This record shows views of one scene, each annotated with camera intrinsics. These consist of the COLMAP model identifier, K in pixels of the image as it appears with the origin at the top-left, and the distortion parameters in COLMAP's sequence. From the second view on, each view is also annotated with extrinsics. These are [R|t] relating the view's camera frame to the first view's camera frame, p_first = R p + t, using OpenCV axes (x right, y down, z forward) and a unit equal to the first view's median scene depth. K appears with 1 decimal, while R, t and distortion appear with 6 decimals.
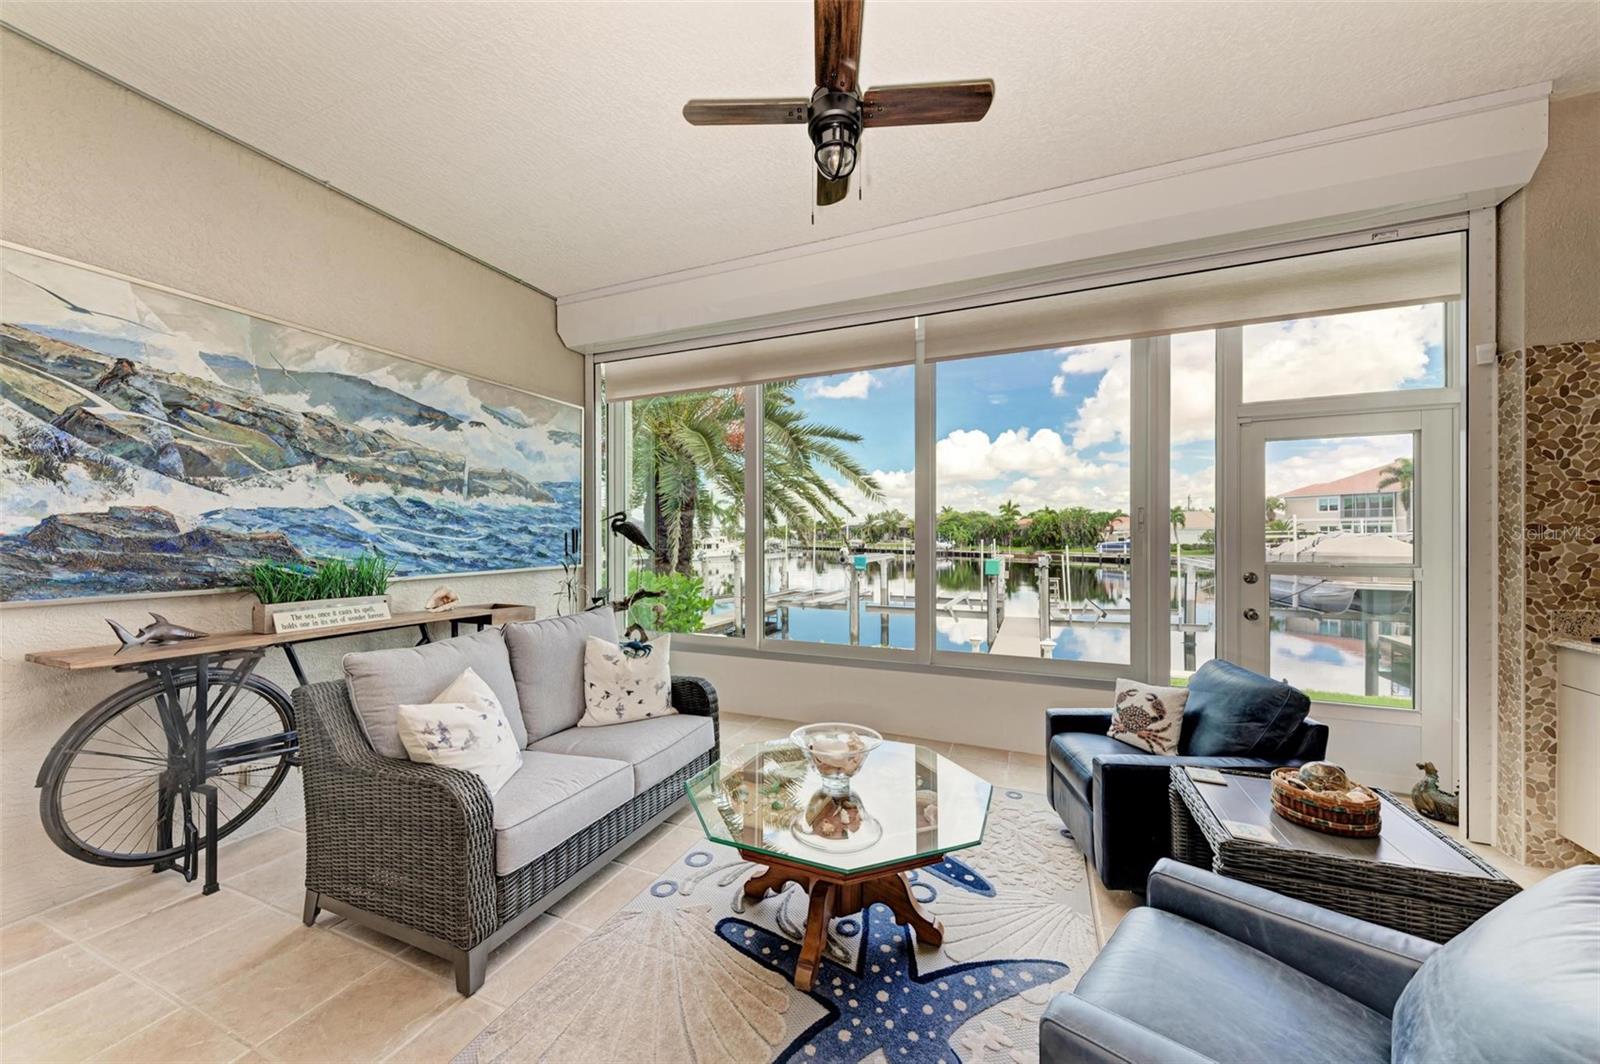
lens RADIAL K [[569.2, 0, 794.3], [0, 569.2, 536.4], [0, 0, 1]] dist [0.008053, -0.002081]
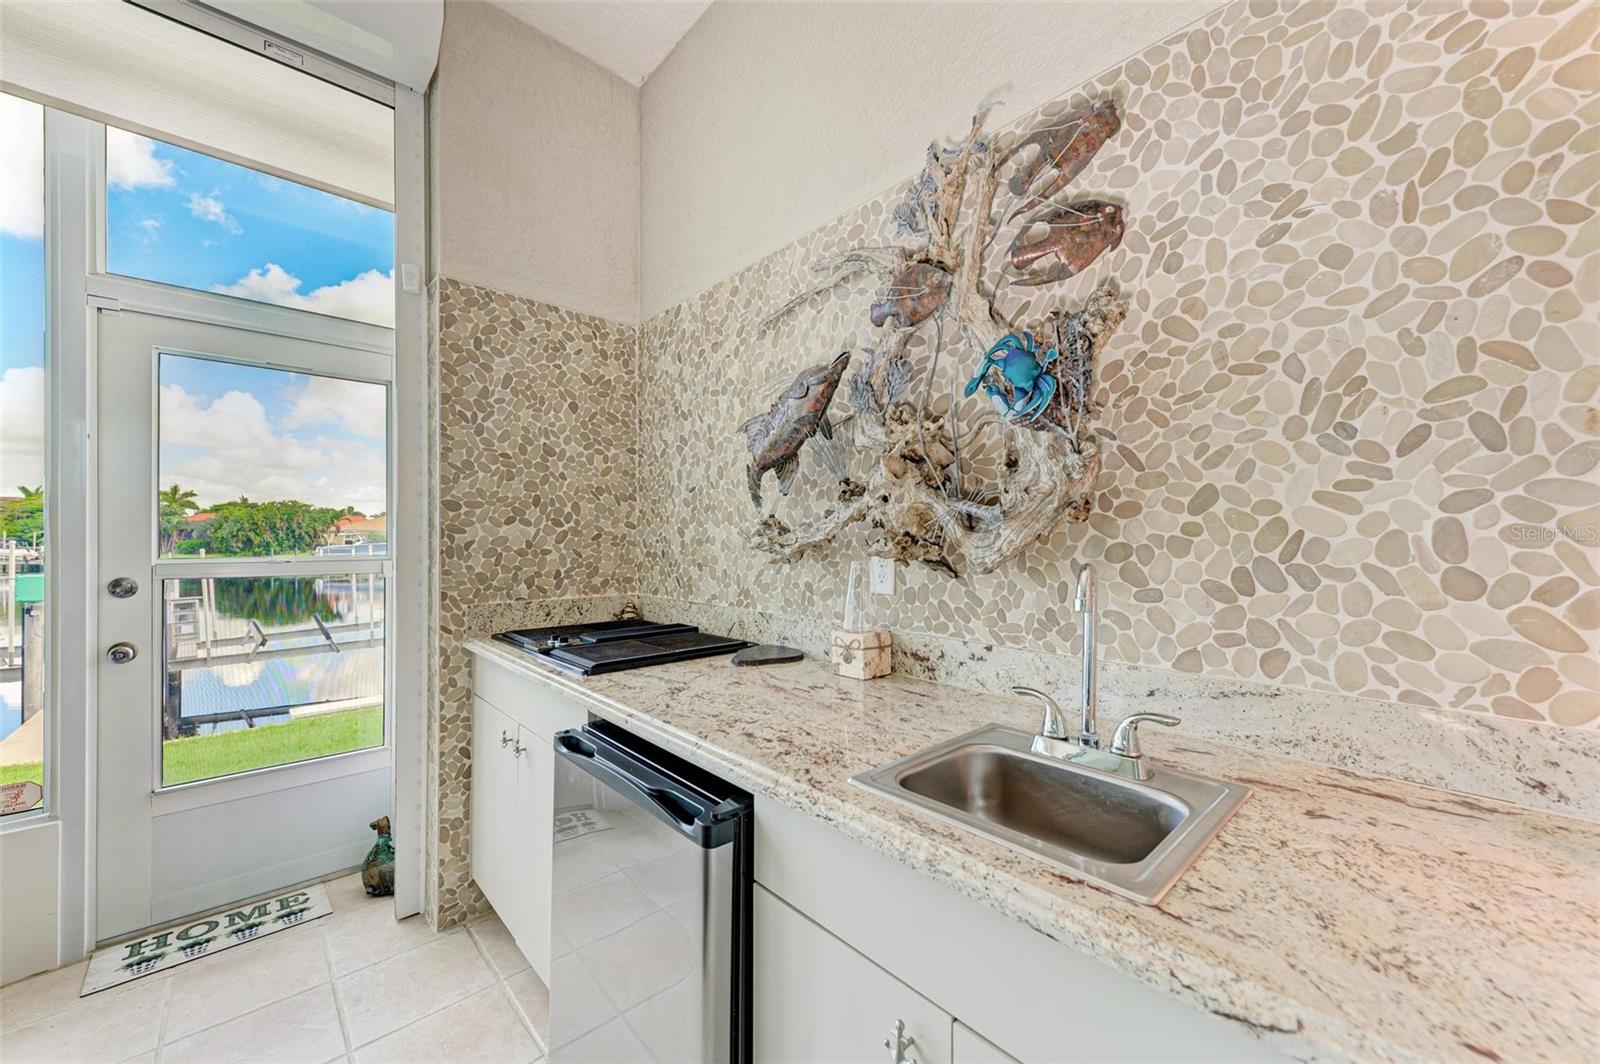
lens RADIAL K [[602.4, 0, 821.5], [0, 602.4, 532.6], [0, 0, 1]] dist [0.008257, -0.000392]
pose [[0.392803, 0.008873, 0.919580, 0.675267], [0.000767, 0.999950, -0.009976, 0.031261], [-0.919622, 0.004624, 0.392777, 0.175003]]
